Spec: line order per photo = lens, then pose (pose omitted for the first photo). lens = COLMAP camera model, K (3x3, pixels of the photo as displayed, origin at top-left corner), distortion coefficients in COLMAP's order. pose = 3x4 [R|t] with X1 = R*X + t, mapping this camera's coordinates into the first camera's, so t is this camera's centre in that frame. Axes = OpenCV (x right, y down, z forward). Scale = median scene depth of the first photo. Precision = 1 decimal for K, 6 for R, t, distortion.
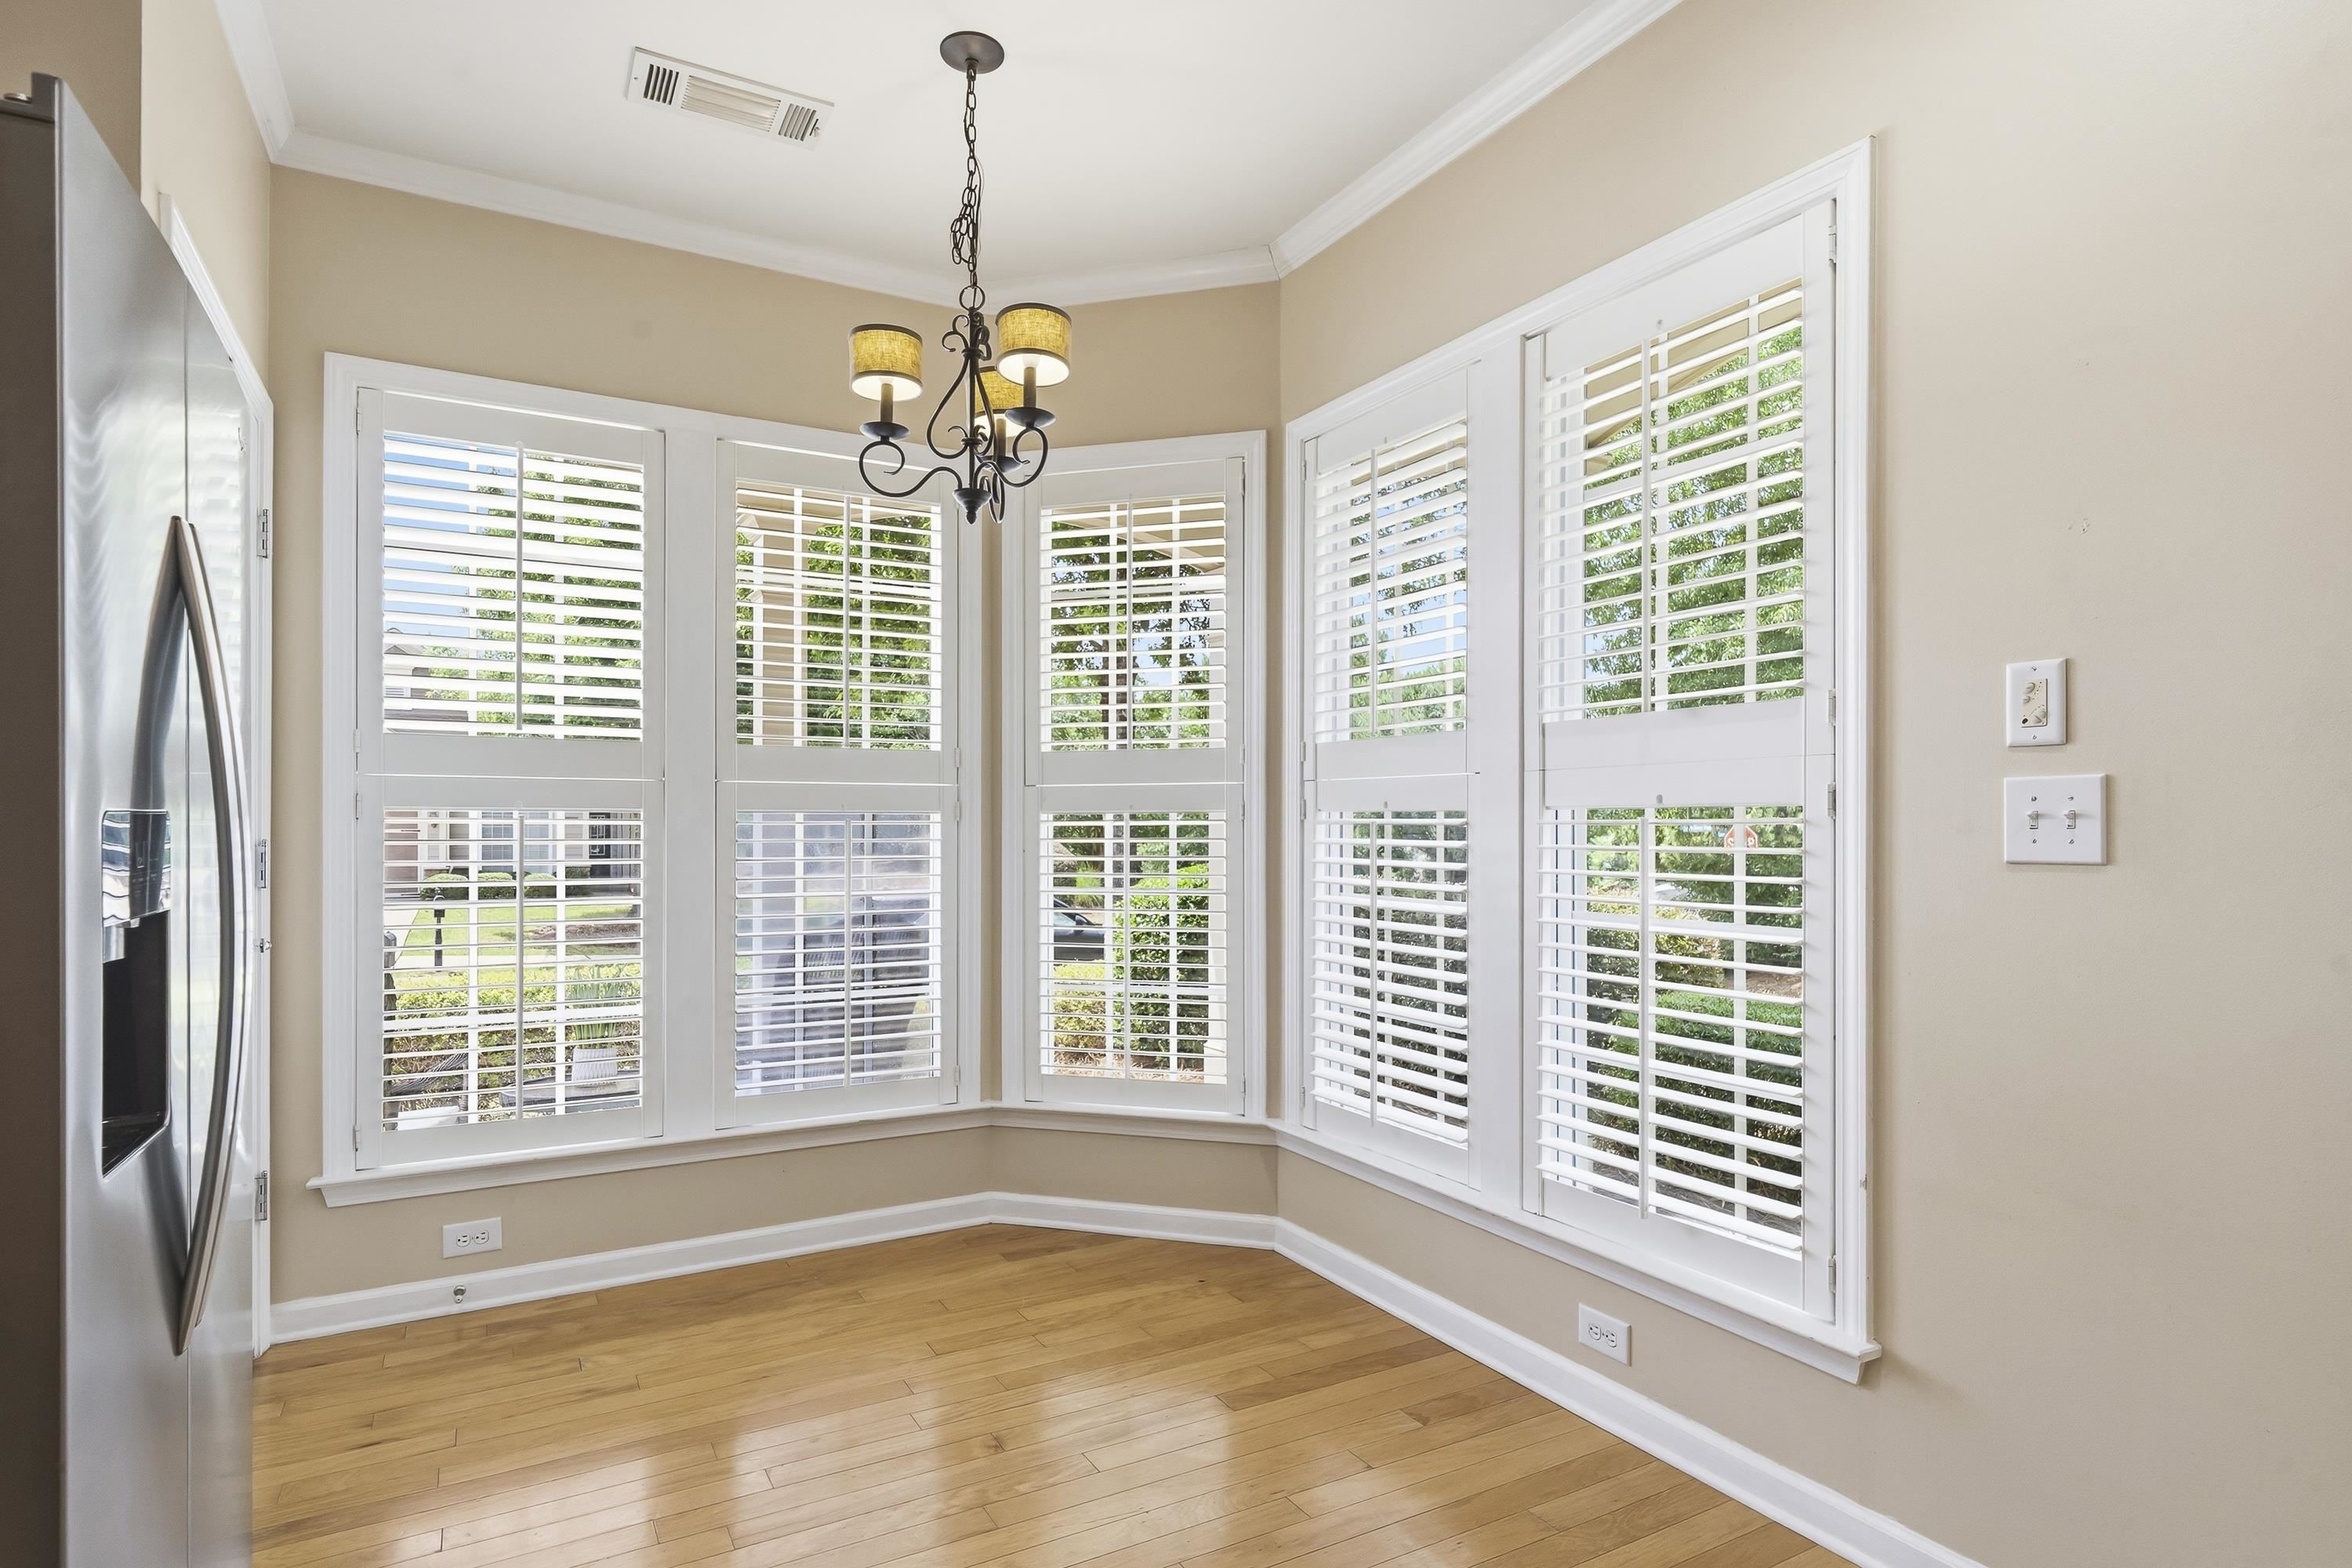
lens RADIAL K [[1209.9, 0, 1170.8], [0, 1209.9, 824.2], [0, 0, 1]] dist [0.001042, 0.000046]
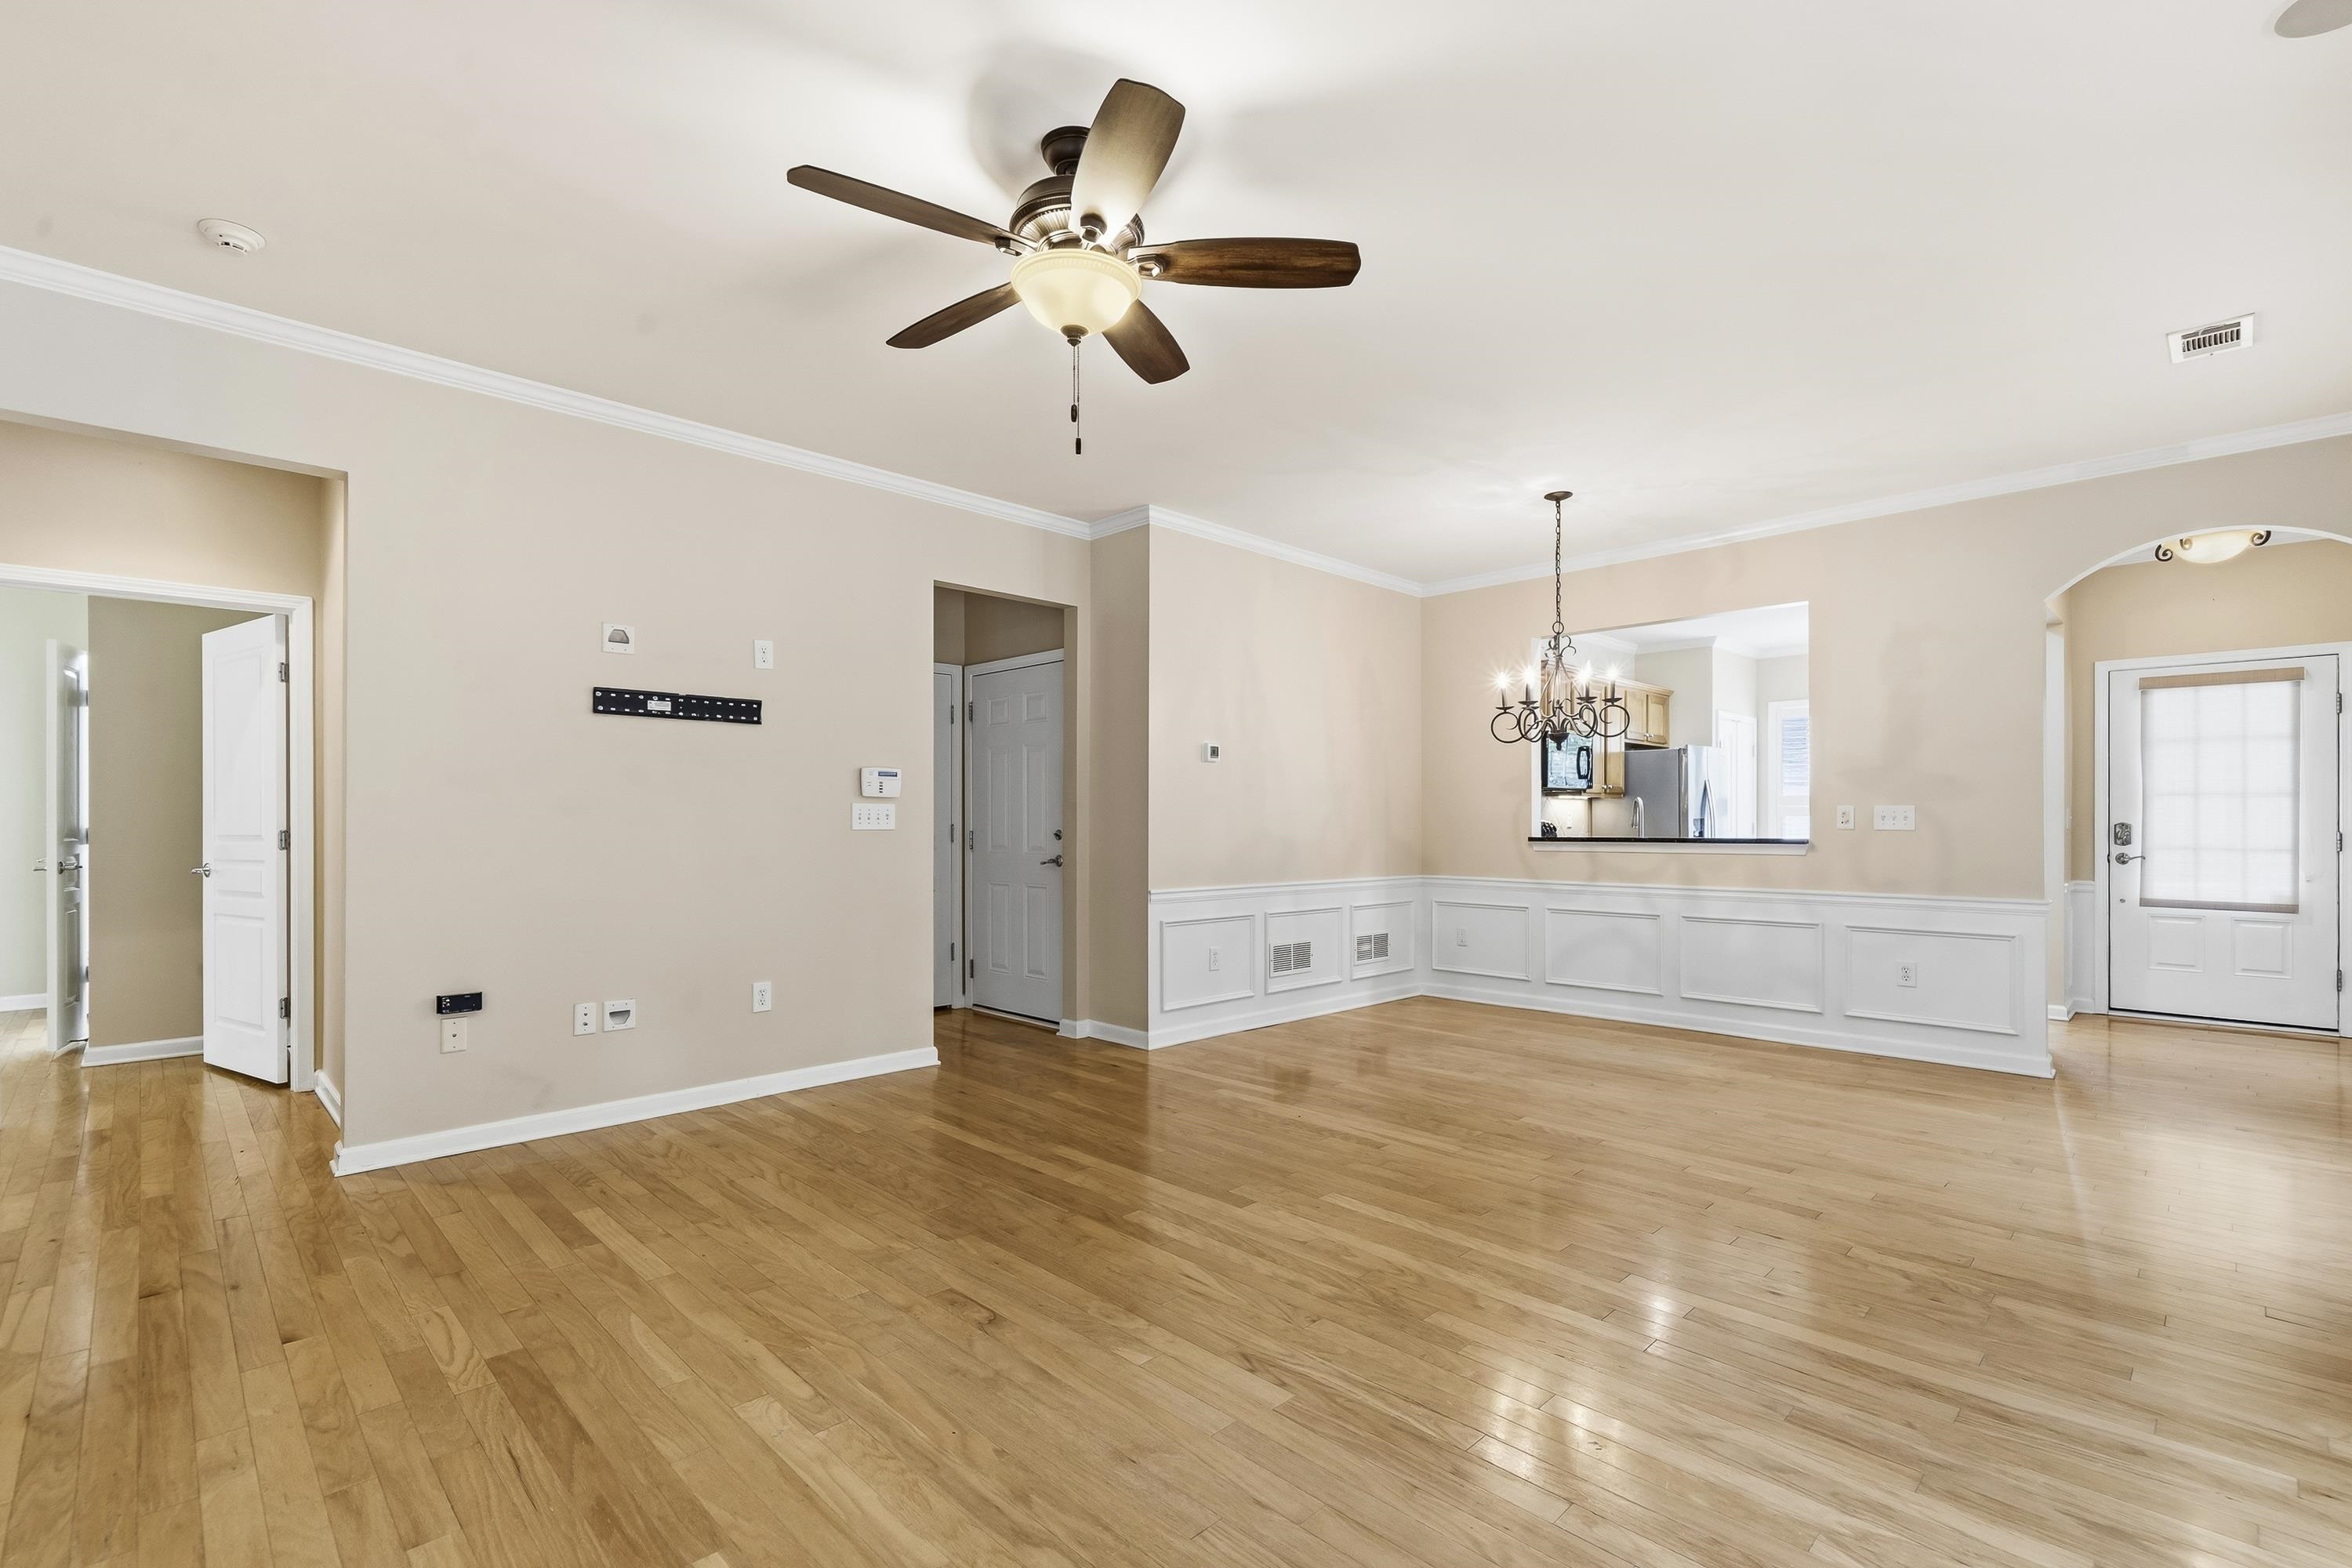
lens RADIAL K [[1049.7, 0, 1169.3], [0, 1049.7, 814.8], [0, 0, 1]] dist [0.000186, -0.000478]
pose [[0.259731, -0.006173, -0.965661, 2.121234], [0.002983, 0.999980, -0.005590, -0.001040], [0.965676, -0.001429, 0.259744, -1.805011]]
